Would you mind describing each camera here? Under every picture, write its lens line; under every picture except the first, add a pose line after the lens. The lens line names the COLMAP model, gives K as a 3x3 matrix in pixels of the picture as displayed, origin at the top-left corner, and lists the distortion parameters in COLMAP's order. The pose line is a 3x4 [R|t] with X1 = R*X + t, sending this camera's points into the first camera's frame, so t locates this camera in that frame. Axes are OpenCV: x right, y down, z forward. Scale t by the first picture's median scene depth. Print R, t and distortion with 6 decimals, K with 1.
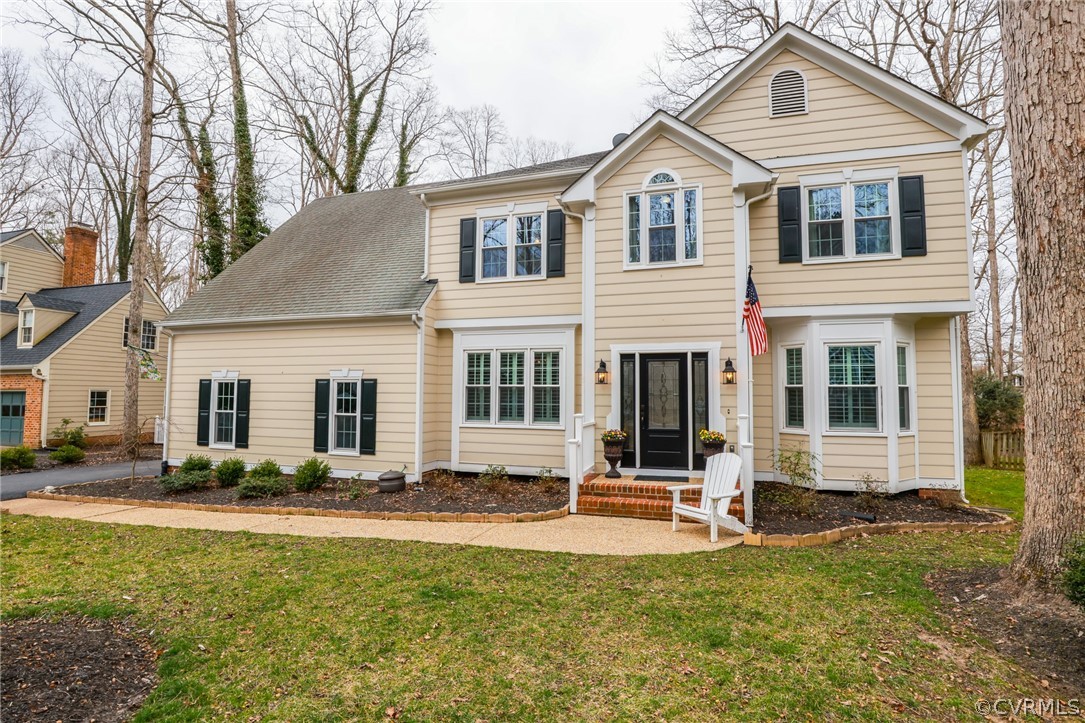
lens RADIAL K [[495.1, 0, 542.5], [0, 495.1, 361.5], [0, 0, 1]] dist [-0.023541, 0.000252]
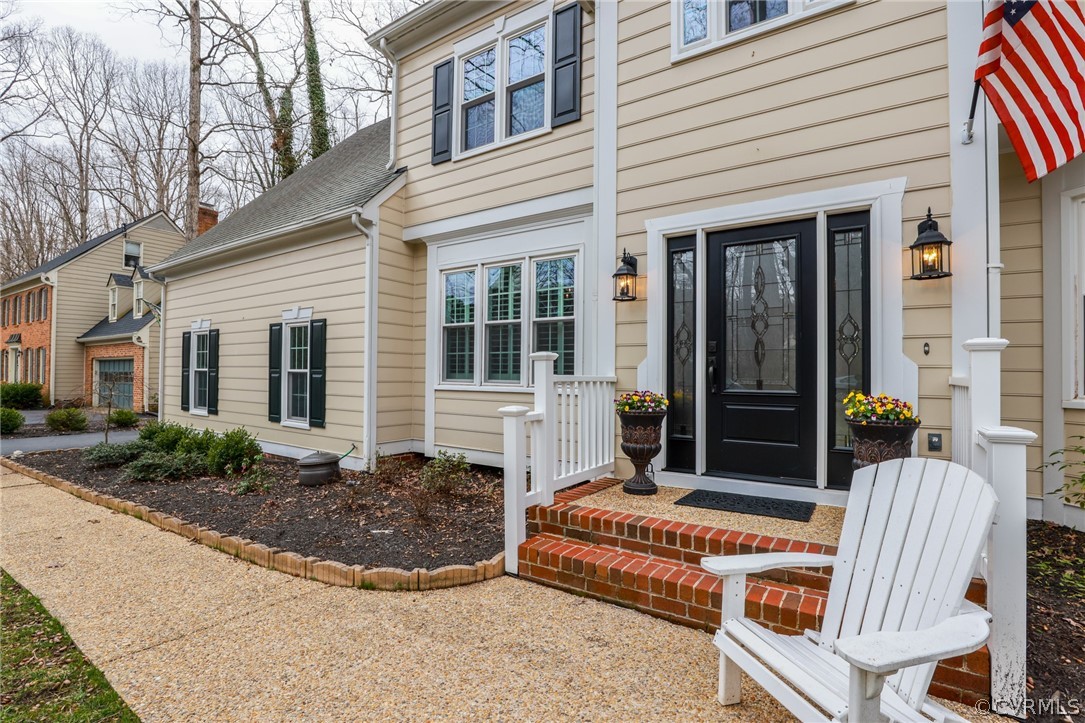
lens RADIAL K [[495.1, 0, 542.5], [0, 495.1, 361.5], [0, 0, 1]] dist [-0.023541, 0.000252]
pose [[0.958626, -0.004165, -0.284637, 0.156968], [0.016453, 0.999032, 0.040791, 0.074131], [0.284192, -0.043786, 0.957767, 0.437165]]
